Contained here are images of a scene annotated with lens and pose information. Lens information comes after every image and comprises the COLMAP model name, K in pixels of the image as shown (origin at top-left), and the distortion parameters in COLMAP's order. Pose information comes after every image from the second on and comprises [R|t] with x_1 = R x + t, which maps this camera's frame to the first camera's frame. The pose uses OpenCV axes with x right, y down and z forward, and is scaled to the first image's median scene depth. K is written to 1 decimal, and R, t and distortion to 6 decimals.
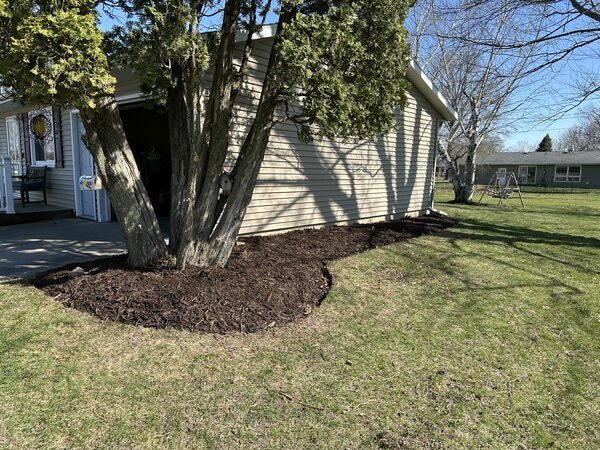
lens RADIAL K [[422.2, 0, 299.8], [0, 422.2, 226.6], [0, 0, 1]] dist [0.020021, -0.020879]
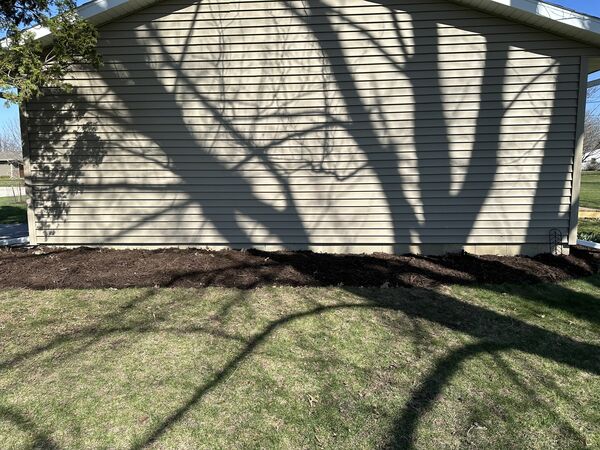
lens RADIAL K [[422.2, 0, 300.0], [0, 422.2, 223.2], [0, 0, 1]] dist [0.020021, -0.020879]
pose [[0.626141, 0.072723, -0.776311, 0.680712], [-0.087314, 0.995918, 0.022871, -0.069243], [0.774805, 0.053463, 0.629935, 0.611660]]
